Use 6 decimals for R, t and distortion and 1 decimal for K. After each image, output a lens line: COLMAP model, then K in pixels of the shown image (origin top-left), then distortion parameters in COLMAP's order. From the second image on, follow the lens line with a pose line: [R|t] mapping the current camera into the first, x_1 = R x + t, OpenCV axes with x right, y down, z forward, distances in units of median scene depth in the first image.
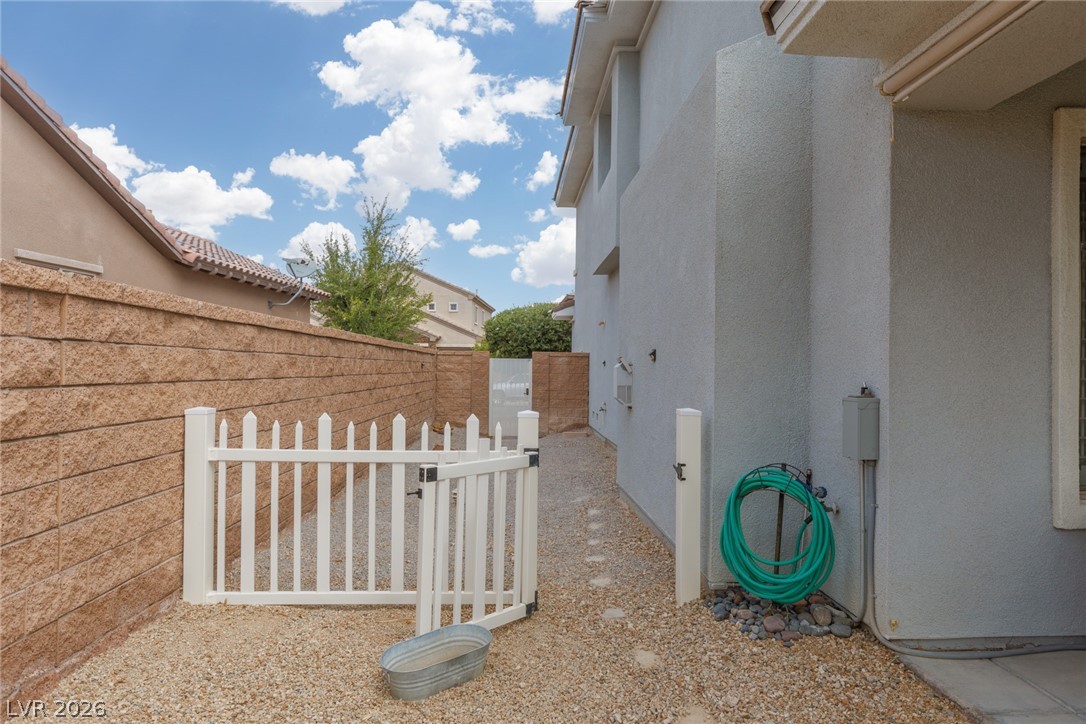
lens RADIAL K [[704.2, 0, 543.0], [0, 704.2, 362.0], [0, 0, 1]] dist [-0.003535, -0.000332]
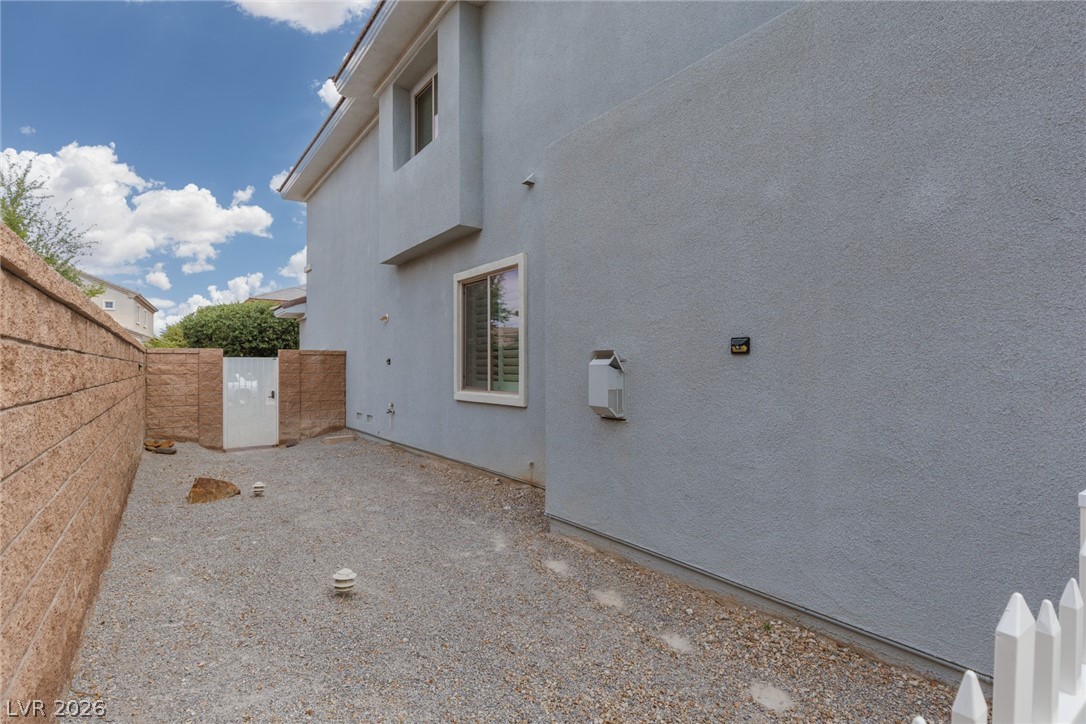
lens RADIAL K [[539.3, 0, 543.0], [0, 539.3, 362.0], [0, 0, 1]] dist [0.003492, 0.000104]
pose [[0.840196, -0.010807, 0.542175, -0.104565], [0.009237, 0.999942, 0.005616, 0.000378], [-0.542204, 0.000290, 0.840247, 0.242882]]
